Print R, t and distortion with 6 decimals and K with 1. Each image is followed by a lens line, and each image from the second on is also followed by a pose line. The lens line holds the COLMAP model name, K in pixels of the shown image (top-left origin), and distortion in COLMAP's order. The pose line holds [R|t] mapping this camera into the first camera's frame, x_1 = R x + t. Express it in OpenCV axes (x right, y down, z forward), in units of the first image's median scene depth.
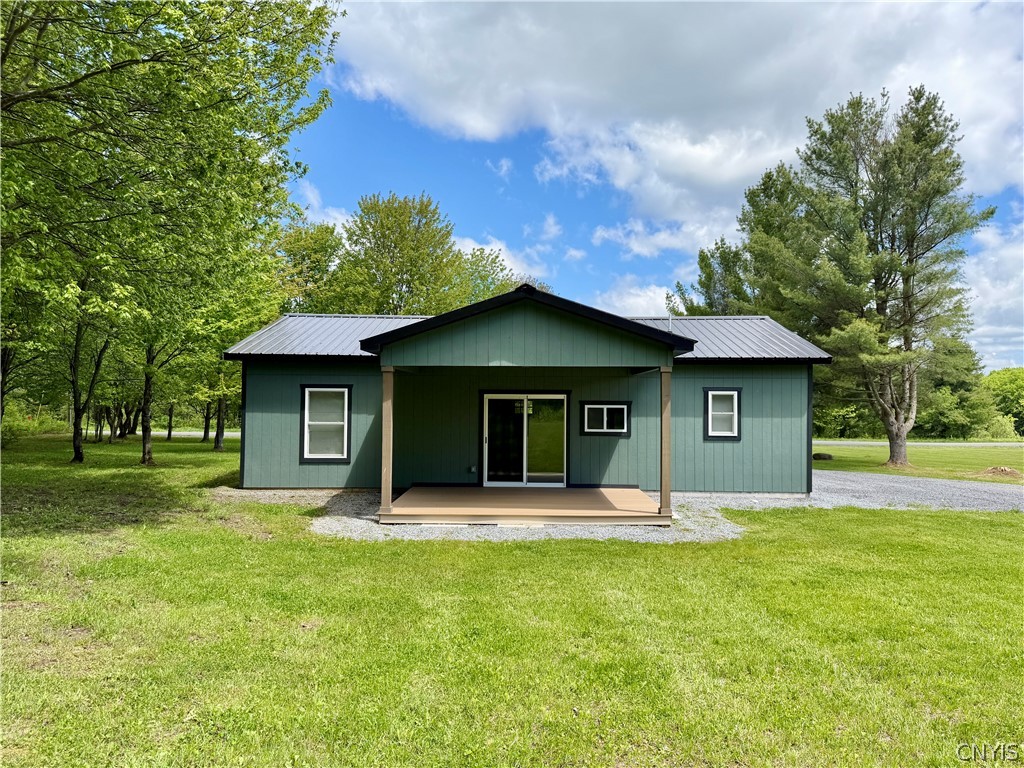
lens RADIAL K [[718.4, 0, 514.0], [0, 718.4, 382.5], [0, 0, 1]] dist [0.064465, -0.079416]
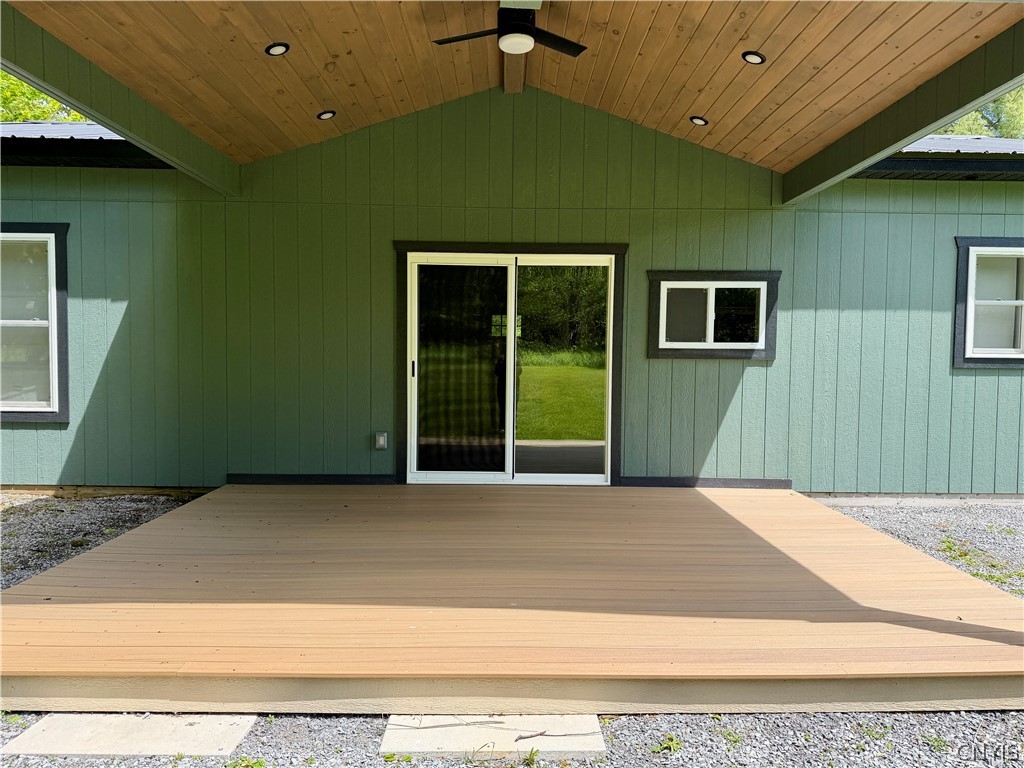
lens RADIAL K [[718.4, 0, 511.8], [0, 718.4, 381.3], [0, 0, 1]] dist [0.064465, -0.079416]
pose [[0.999810, 0.002842, 0.019292, 0.008363], [-0.004197, 0.997499, 0.070557, 0.058888], [-0.019043, -0.070625, 0.997321, 0.598693]]
